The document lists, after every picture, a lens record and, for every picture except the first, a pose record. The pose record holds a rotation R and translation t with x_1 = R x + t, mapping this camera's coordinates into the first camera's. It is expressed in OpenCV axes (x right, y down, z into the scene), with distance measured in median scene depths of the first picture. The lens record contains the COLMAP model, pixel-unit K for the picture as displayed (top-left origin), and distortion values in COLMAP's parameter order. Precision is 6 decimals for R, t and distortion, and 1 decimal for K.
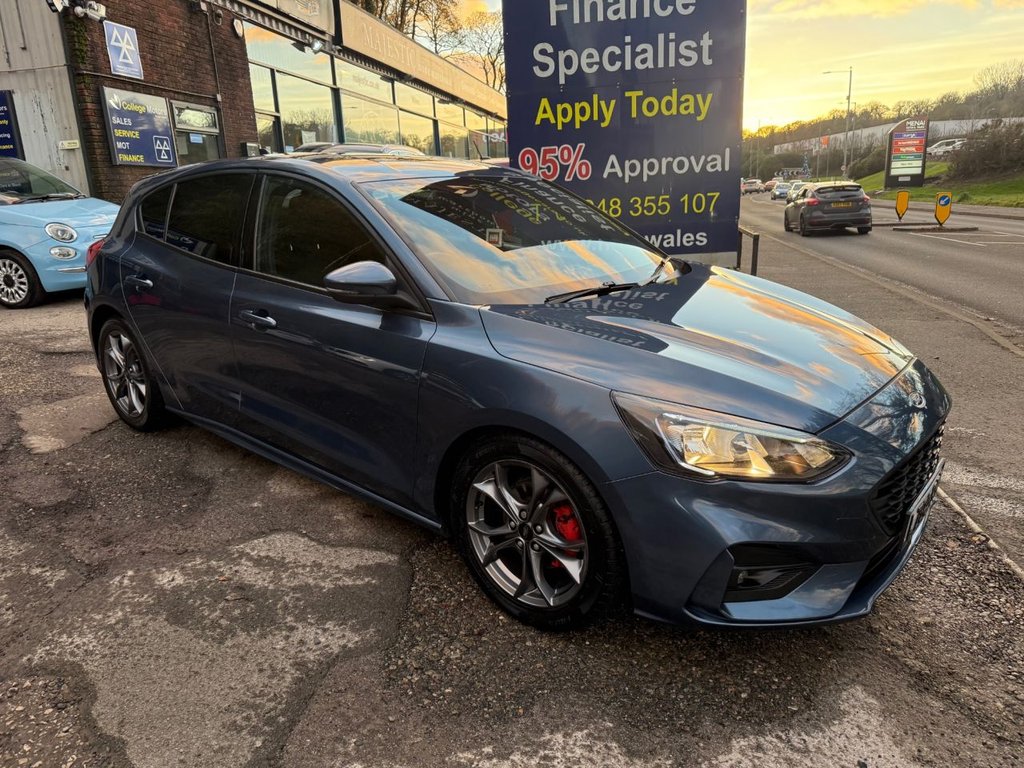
lens RADIAL K [[733.4, 0, 515.0], [0, 733.4, 382.5], [0, 0, 1]] dist [0.026001, -0.036595]
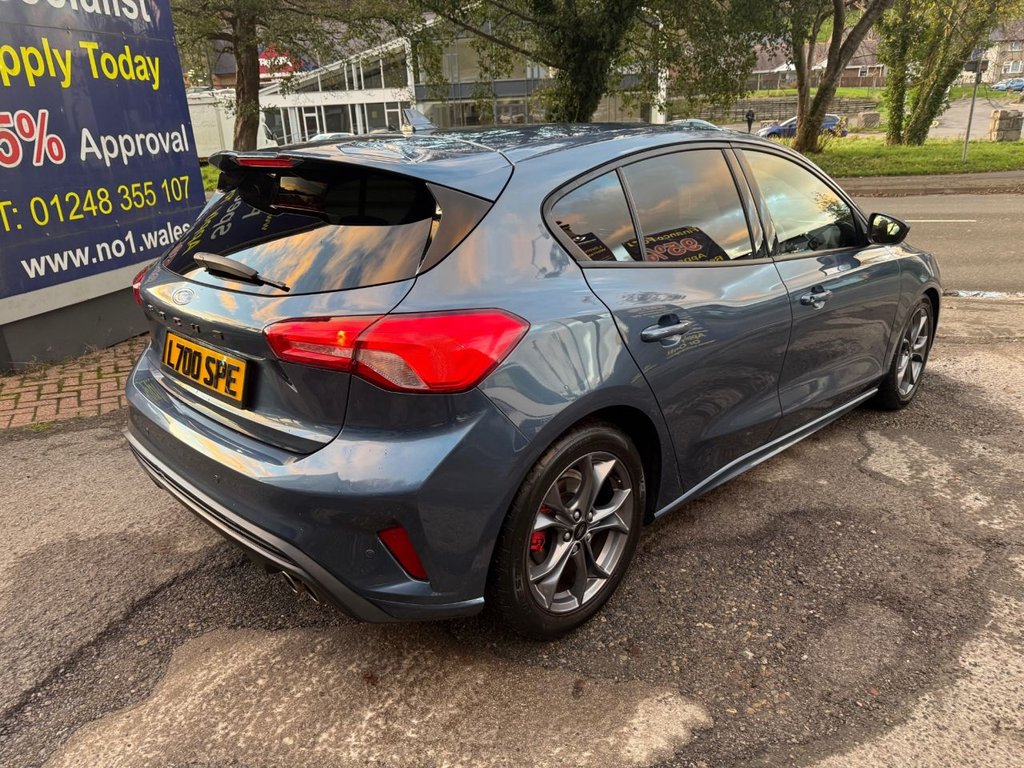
lens RADIAL K [[733.4, 0, 529.0], [0, 733.4, 377.2], [0, 0, 1]] dist [0.026001, -0.036595]
pose [[0.077078, -0.296360, 0.951961, -0.597572], [0.284631, 0.921608, 0.263864, -0.157171], [-0.955534, 0.250619, 0.155389, 0.552748]]
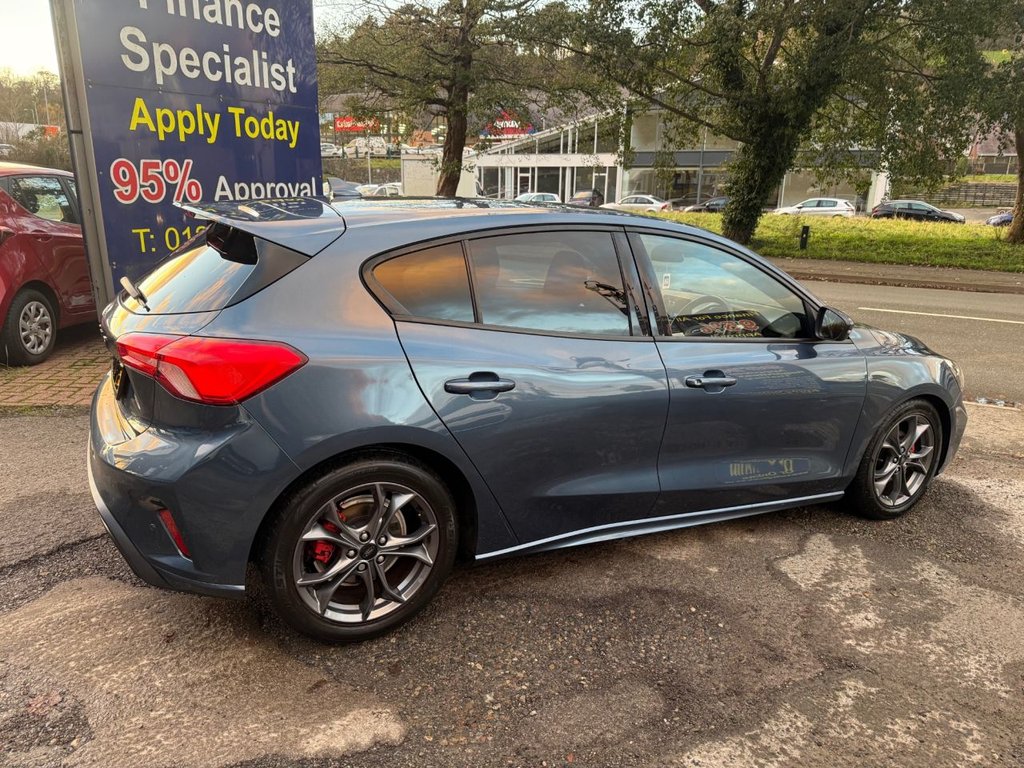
lens RADIAL K [[733.4, 0, 522.6], [0, 733.4, 378.0], [0, 0, 1]] dist [0.026001, -0.036595]
pose [[0.359834, -0.192390, 0.912965, -0.595722], [0.202339, 0.971313, 0.124937, -0.117218], [-0.910812, 0.139772, 0.388440, 0.379974]]
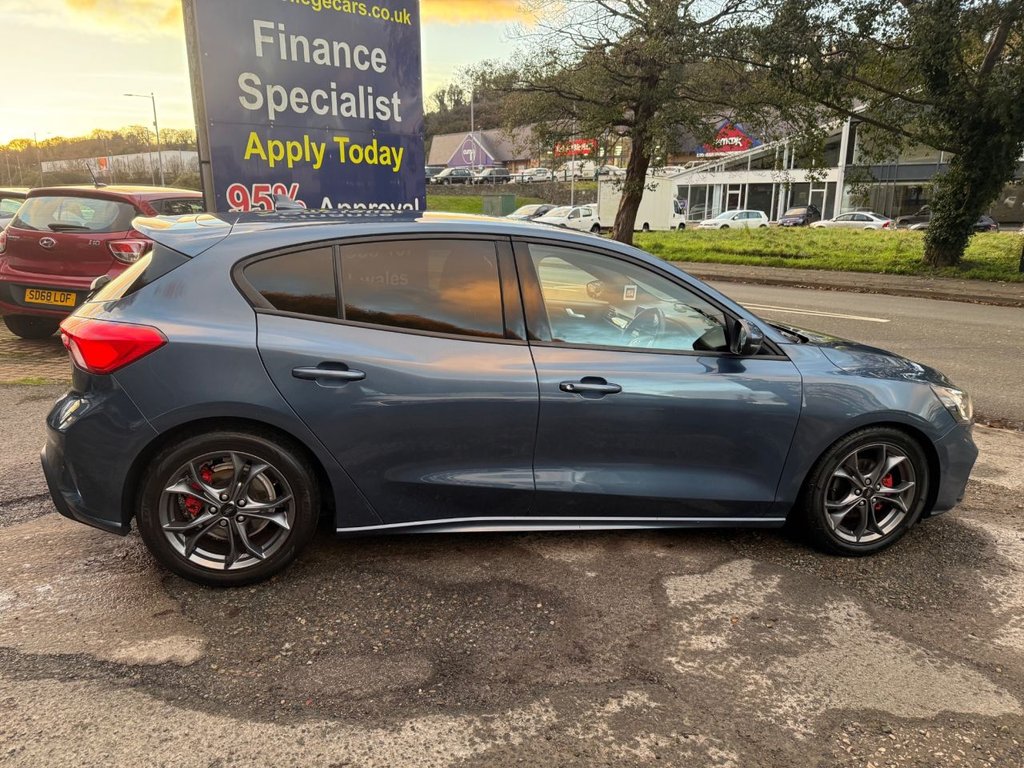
lens RADIAL K [[733.4, 0, 522.6], [0, 733.4, 381.9], [0, 0, 1]] dist [0.026001, -0.036595]
pose [[0.612669, -0.145653, 0.776802, -0.526075], [0.169566, 0.984208, 0.050804, -0.071013], [-0.771935, 0.100594, 0.627692, 0.200544]]
